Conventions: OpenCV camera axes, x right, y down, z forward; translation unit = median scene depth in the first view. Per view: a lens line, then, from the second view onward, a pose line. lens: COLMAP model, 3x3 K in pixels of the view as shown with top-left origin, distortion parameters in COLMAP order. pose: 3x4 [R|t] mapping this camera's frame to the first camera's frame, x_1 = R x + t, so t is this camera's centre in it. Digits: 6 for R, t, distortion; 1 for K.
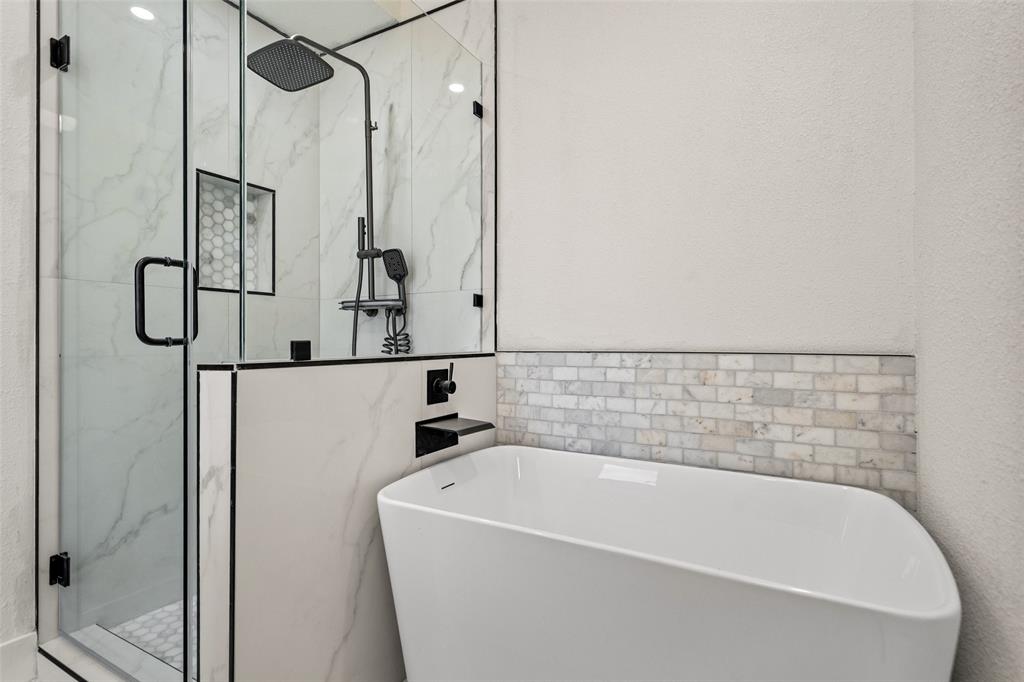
lens RADIAL K [[481.9, 0, 513.7], [0, 481.9, 338.5], [0, 0, 1]] dist [-0.005525, -0.000179]
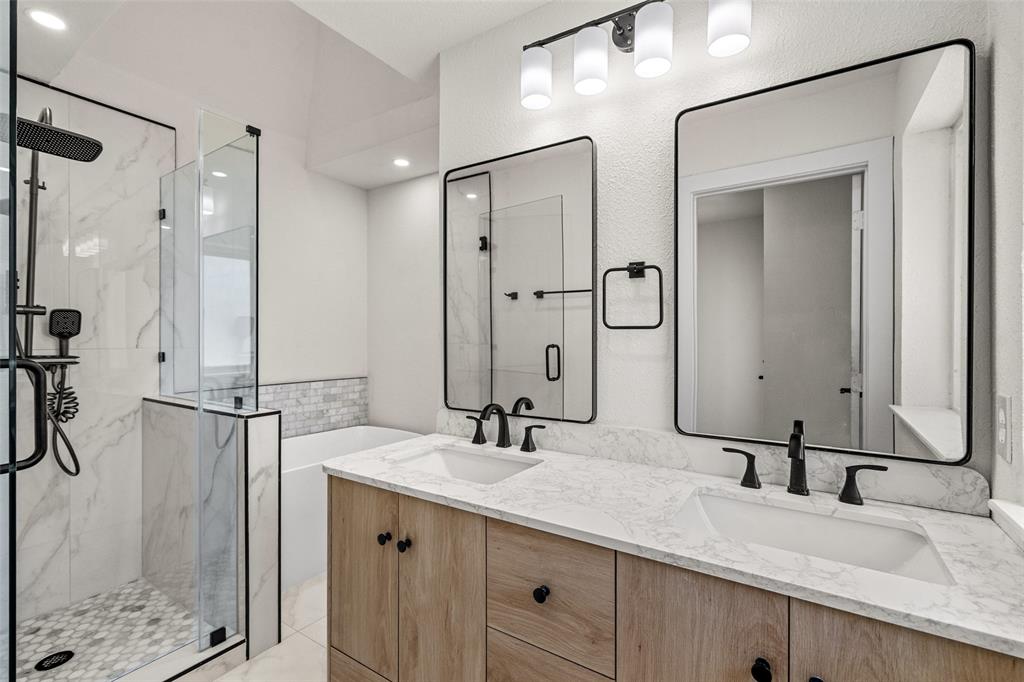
lens RADIAL K [[460.1, 0, 504.9], [0, 460.1, 339.0], [0, 0, 1]] dist [0.000557, 0.000836]
pose [[0.097195, 0.001254, 0.995265, -1.598174], [-0.006333, 0.999980, -0.000642, -0.170458], [-0.995245, -0.006241, 0.097201, -0.091896]]
